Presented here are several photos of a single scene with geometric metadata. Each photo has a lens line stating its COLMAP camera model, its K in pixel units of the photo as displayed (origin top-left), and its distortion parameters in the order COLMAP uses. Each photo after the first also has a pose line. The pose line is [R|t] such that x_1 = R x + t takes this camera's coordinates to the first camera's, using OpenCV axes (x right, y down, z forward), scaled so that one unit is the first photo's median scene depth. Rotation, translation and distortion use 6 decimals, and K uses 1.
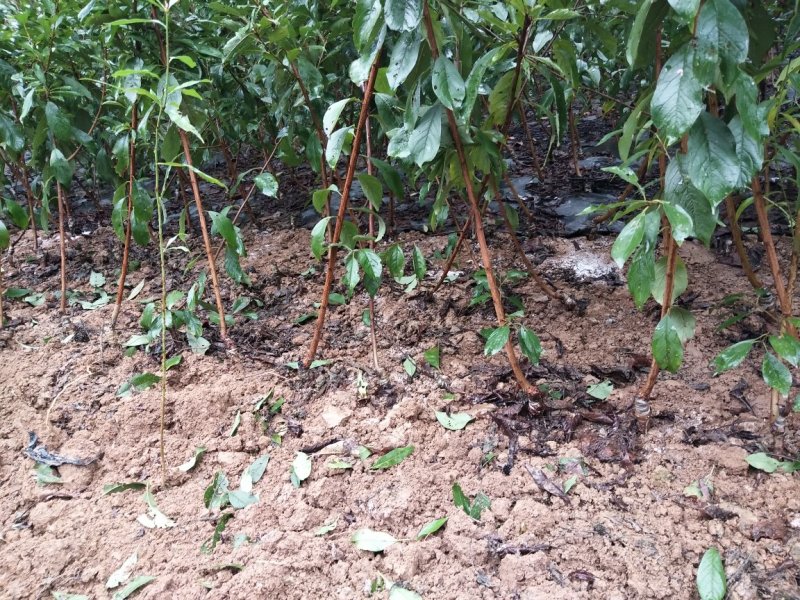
lens RADIAL K [[600.2, 0, 400.0], [0, 600.2, 300.0], [0, 0, 1]] dist [0.067980, -0.096527]
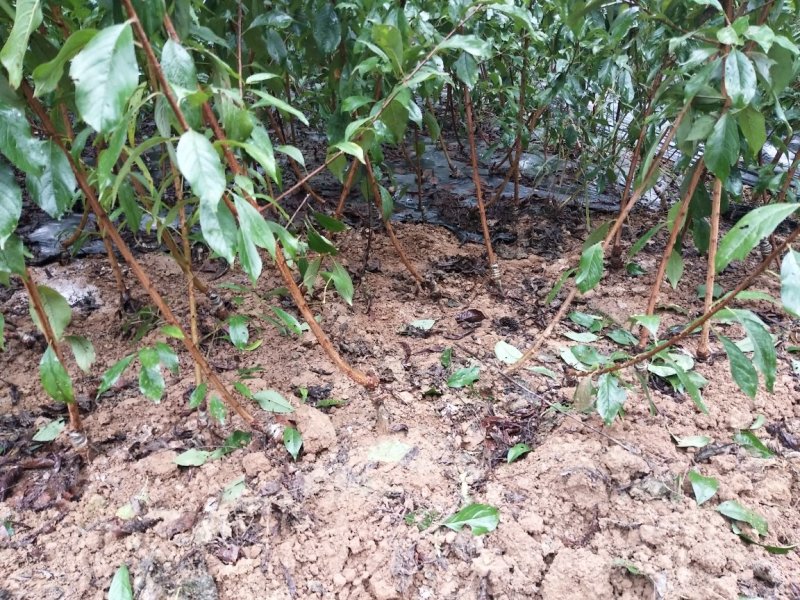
lens RADIAL K [[600.2, 0, 400.0], [0, 600.2, 300.0], [0, 0, 1]] dist [0.067980, -0.096527]
pose [[0.797579, -0.182310, 0.575005, 0.287220], [0.188889, 0.980777, 0.048960, 0.008494], [-0.572878, 0.069563, 0.816684, -0.094754]]
